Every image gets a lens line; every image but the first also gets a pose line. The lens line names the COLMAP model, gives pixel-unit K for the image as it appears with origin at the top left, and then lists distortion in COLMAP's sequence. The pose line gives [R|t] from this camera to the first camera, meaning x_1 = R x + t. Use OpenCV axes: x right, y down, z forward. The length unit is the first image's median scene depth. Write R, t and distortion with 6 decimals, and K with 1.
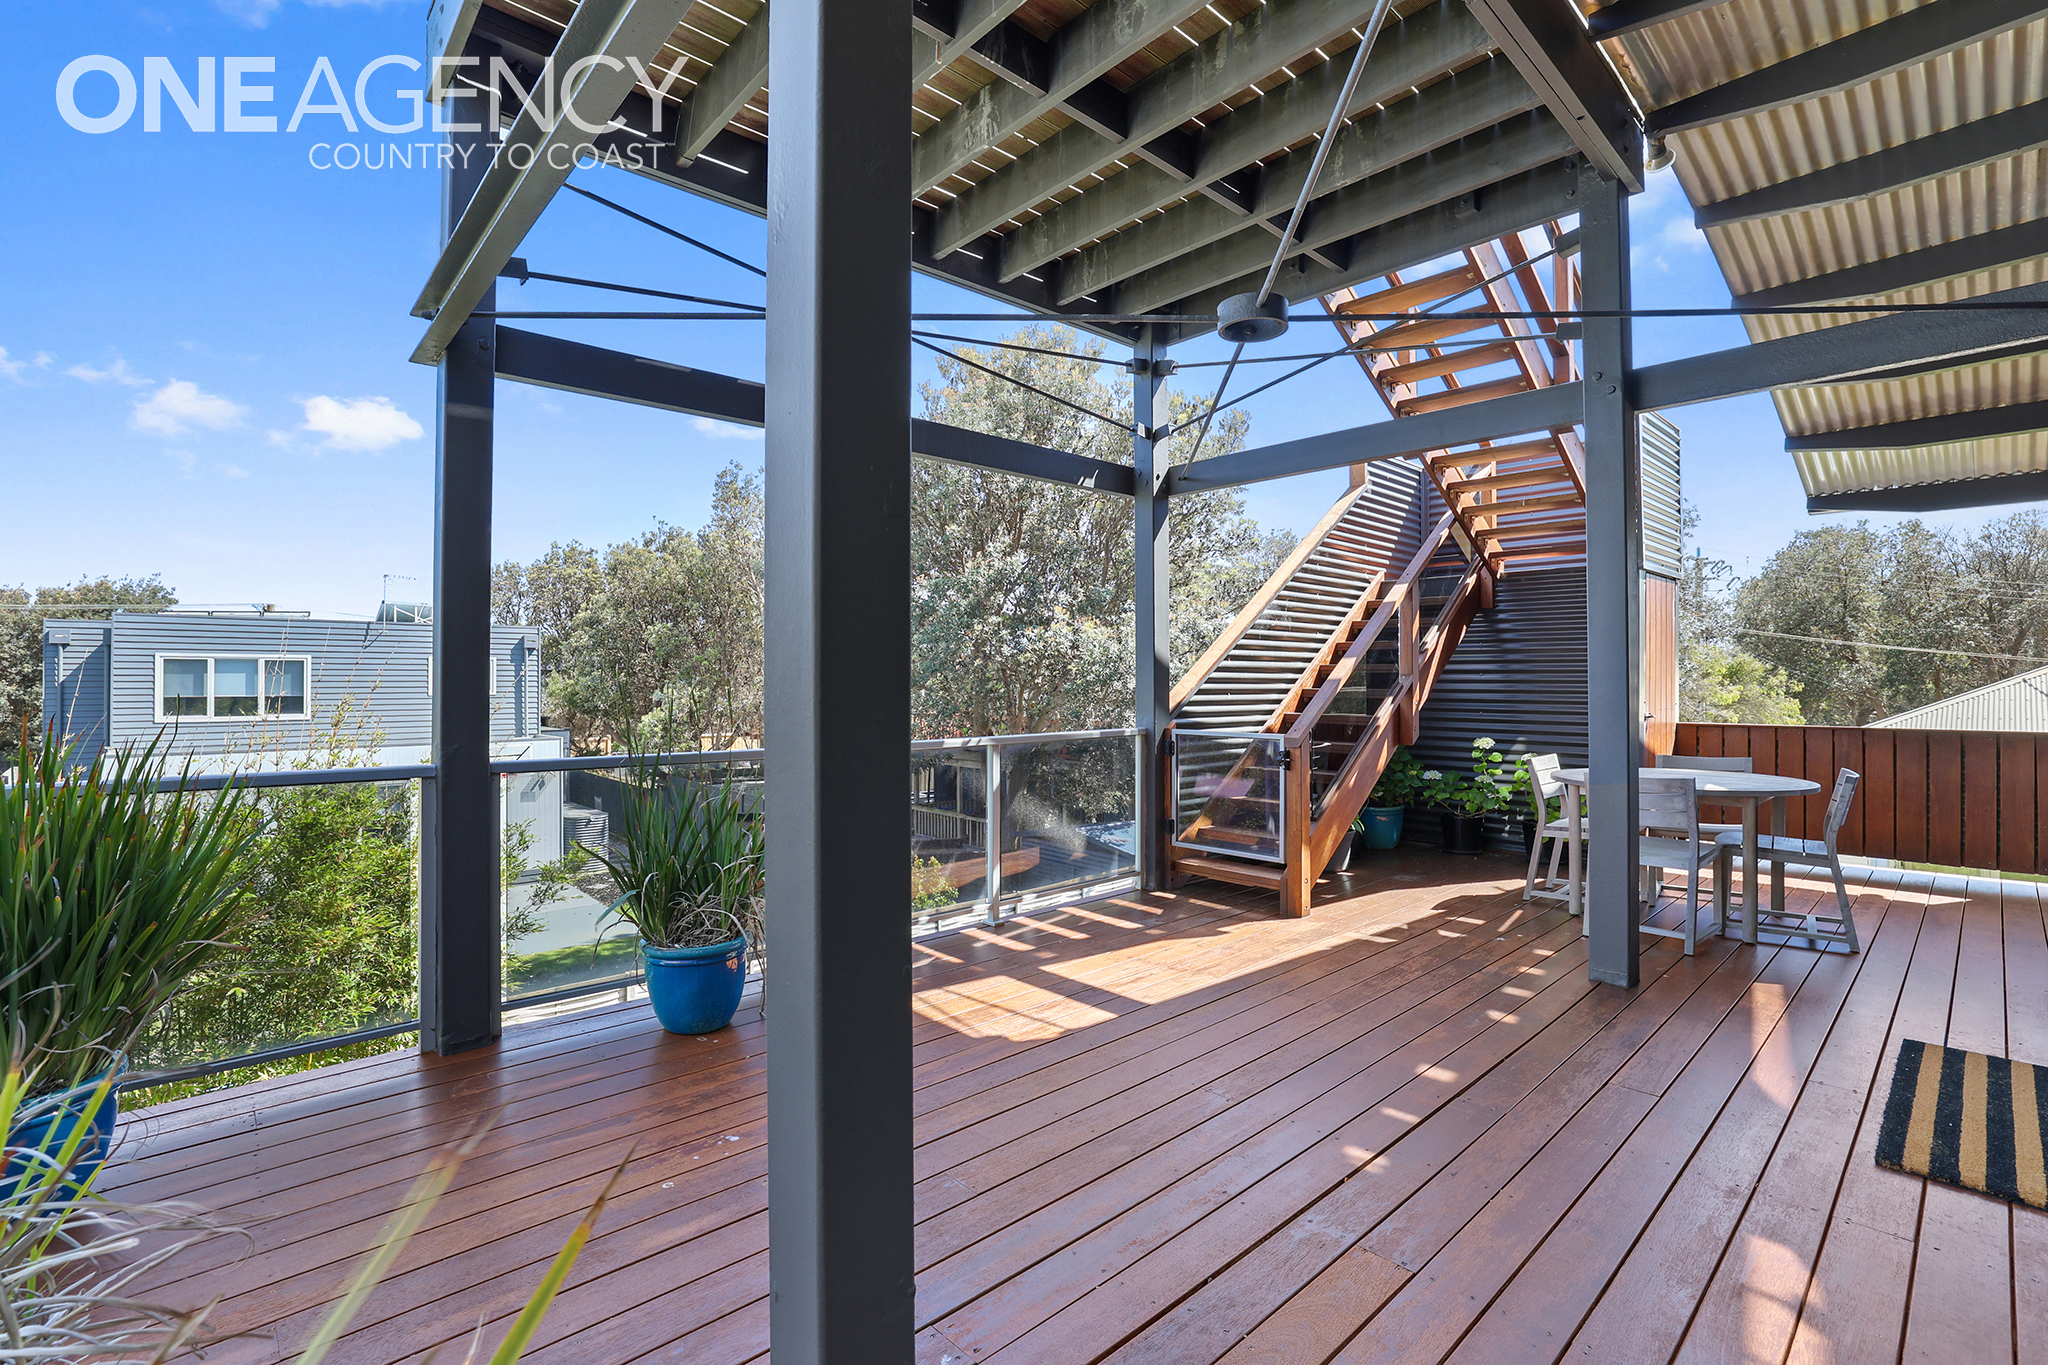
lens RADIAL K [[921.1, 0, 1024.0], [0, 921.1, 682.5], [0, 0, 1]] dist [-0.002945, -0.000383]
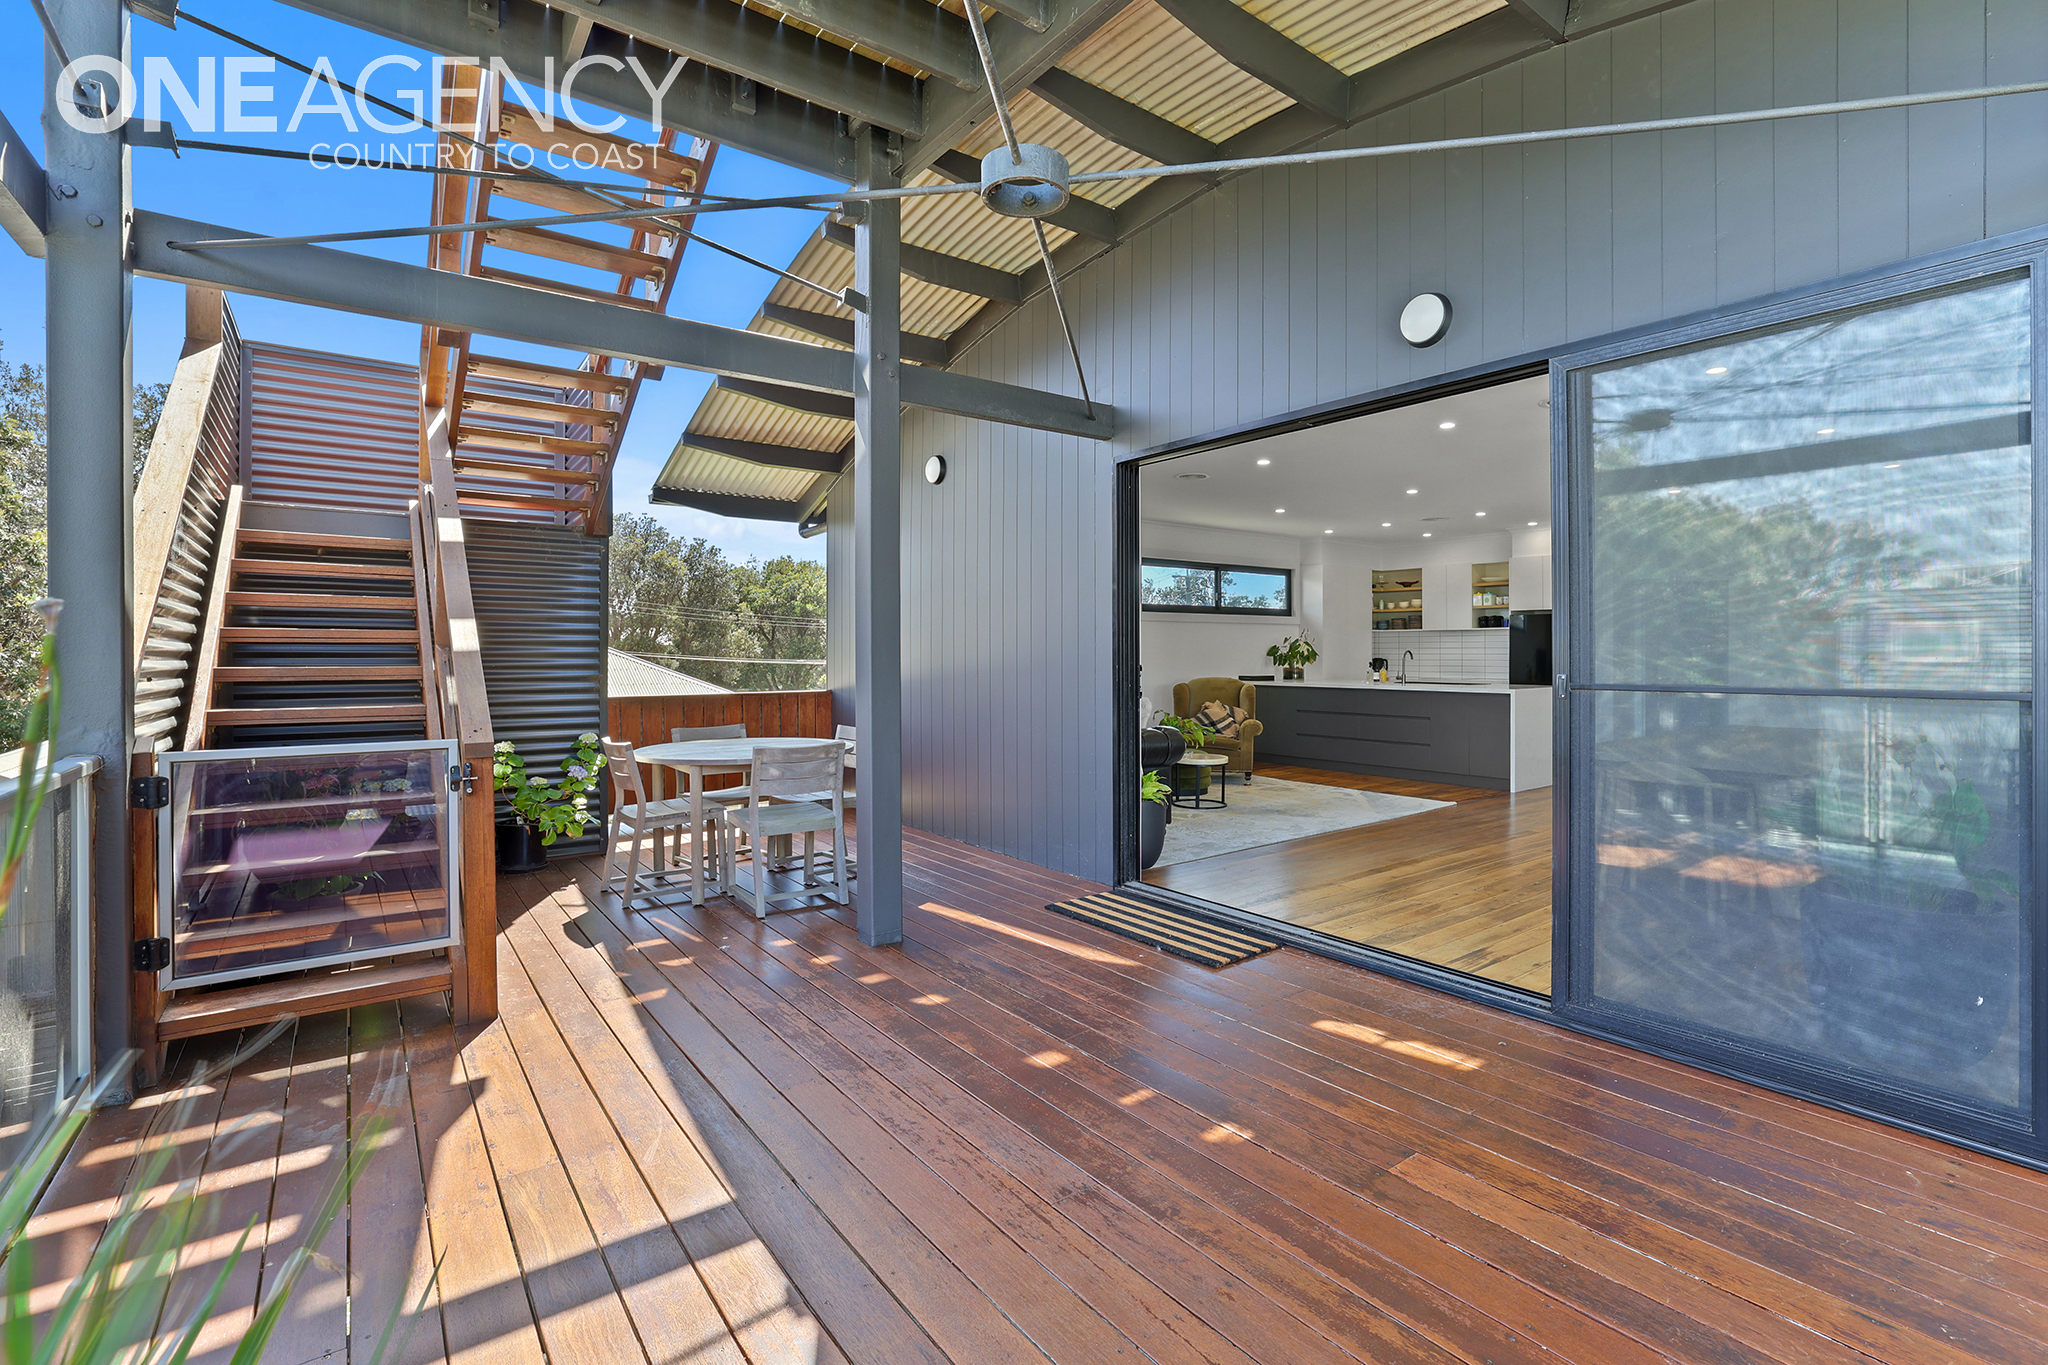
lens RADIAL K [[921.1, 0, 1024.0], [0, 921.1, 682.5], [0, 0, 1]] dist [-0.002945, -0.000383]
pose [[0.117628, -0.016142, 0.992927, -0.333964], [0.008479, 0.999848, 0.015250, 0.003782], [-0.993022, 0.006625, 0.117747, 0.570689]]
